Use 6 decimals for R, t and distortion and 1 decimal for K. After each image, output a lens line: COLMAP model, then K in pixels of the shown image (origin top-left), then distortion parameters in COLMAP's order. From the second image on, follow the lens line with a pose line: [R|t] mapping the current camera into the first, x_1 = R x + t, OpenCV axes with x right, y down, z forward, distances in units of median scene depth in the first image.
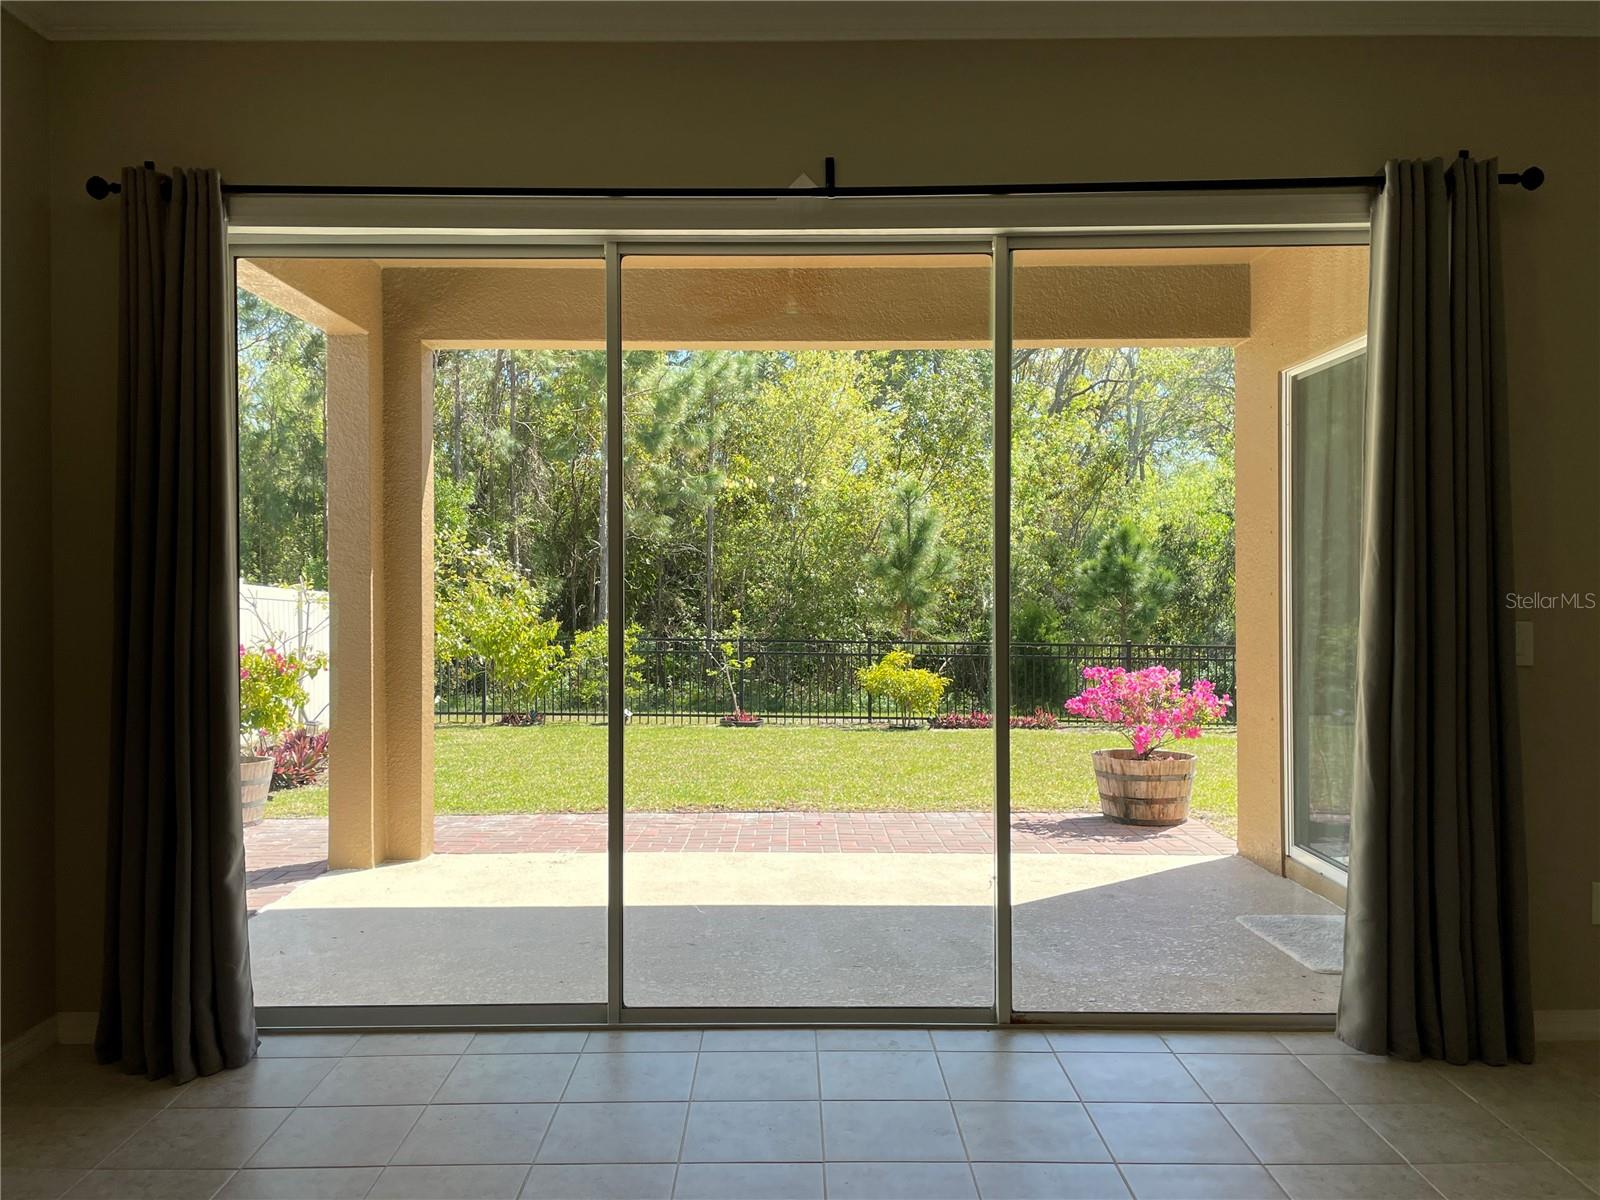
lens RADIAL K [[1251.1, 0, 797.9], [0, 1251.1, 593.1], [0, 0, 1]] dist [0.000003, 0.000031]
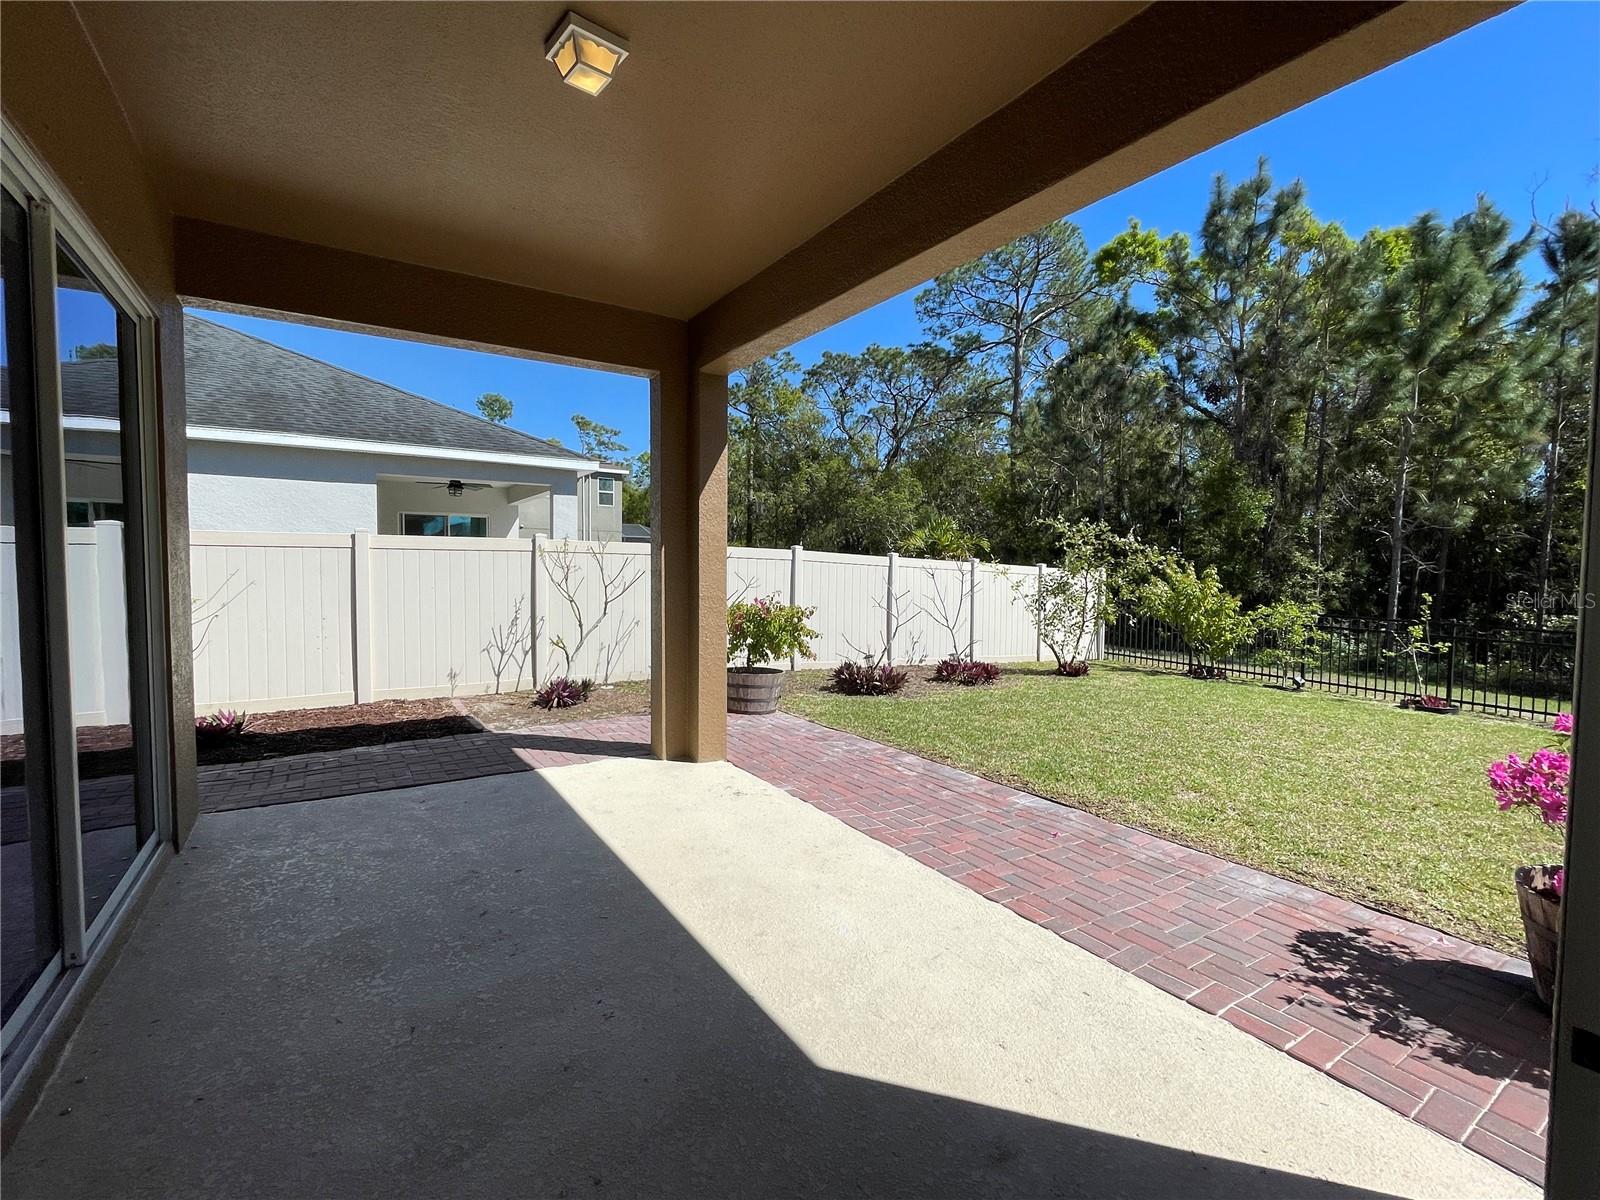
lens RADIAL K [[712.6, 0, 800.2], [0, 712.6, 601.1], [0, 0, 1]] dist [-0.000211, -0.000105]
pose [[0.541856, 0.052205, -0.838849, 0.158230], [-0.017934, 0.998560, 0.050560, -0.000669], [0.840280, -0.012352, 0.542012, 0.273431]]
